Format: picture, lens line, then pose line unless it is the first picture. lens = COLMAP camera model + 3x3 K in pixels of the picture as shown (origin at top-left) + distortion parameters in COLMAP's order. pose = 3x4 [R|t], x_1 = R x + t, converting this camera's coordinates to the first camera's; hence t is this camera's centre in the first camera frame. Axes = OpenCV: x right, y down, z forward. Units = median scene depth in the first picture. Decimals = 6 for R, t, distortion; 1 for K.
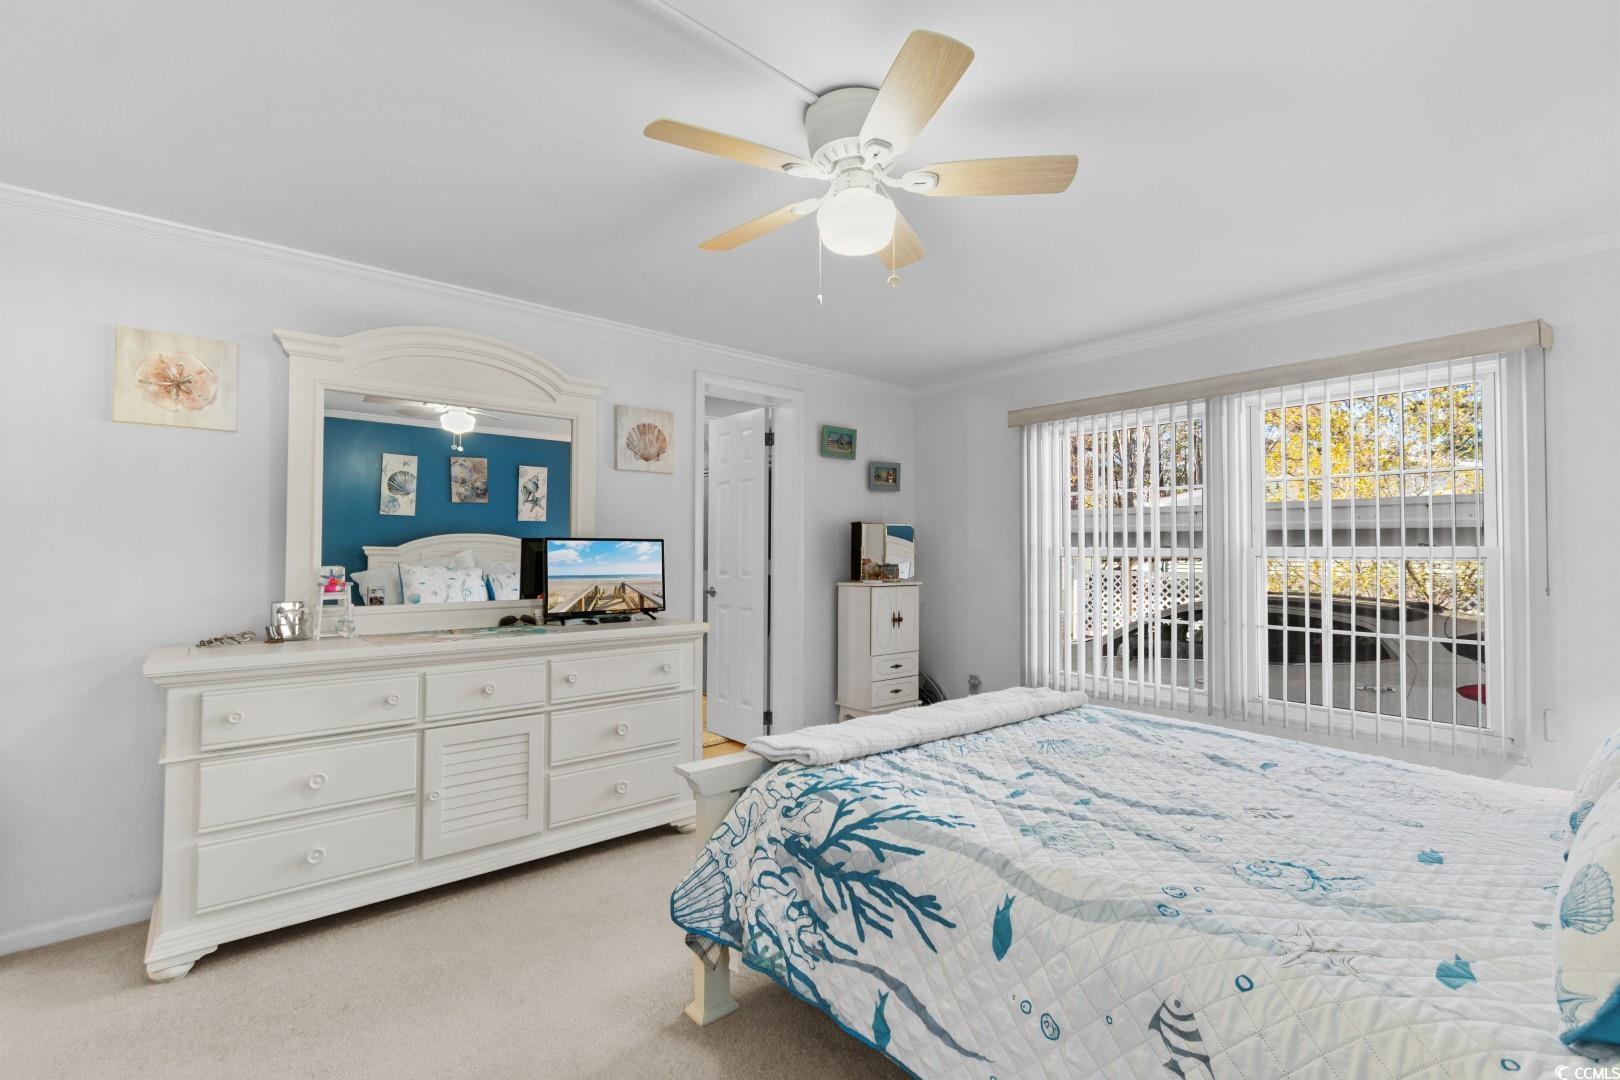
lens RADIAL K [[710.1, 0, 804.6], [0, 710.1, 530.1], [0, 0, 1]] dist [0.006351, -0.003092]
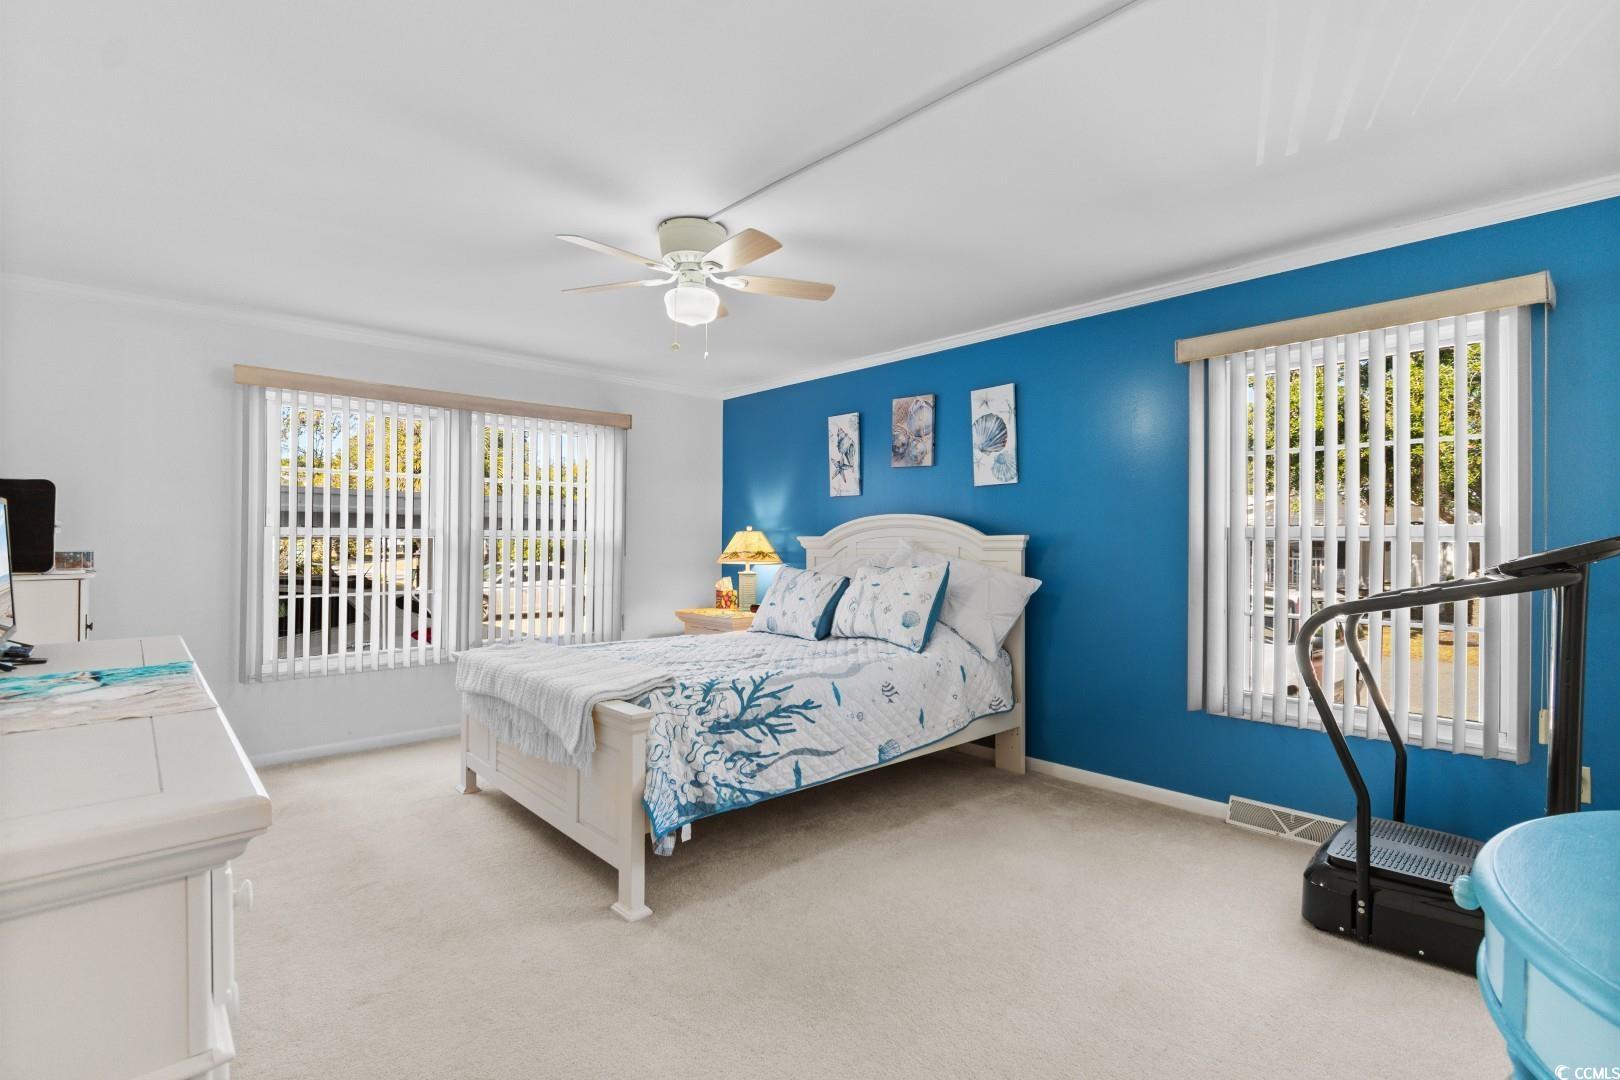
lens RADIAL K [[769.8, 0, 813.0], [0, 769.8, 537.3], [0, 0, 1]] dist [0.003723, -0.002540]
pose [[-0.034915, 0.003111, 0.999385, -1.802364], [-0.035549, 0.999358, -0.004353, 0.051303], [-0.998758, -0.035679, -0.034782, 0.957954]]
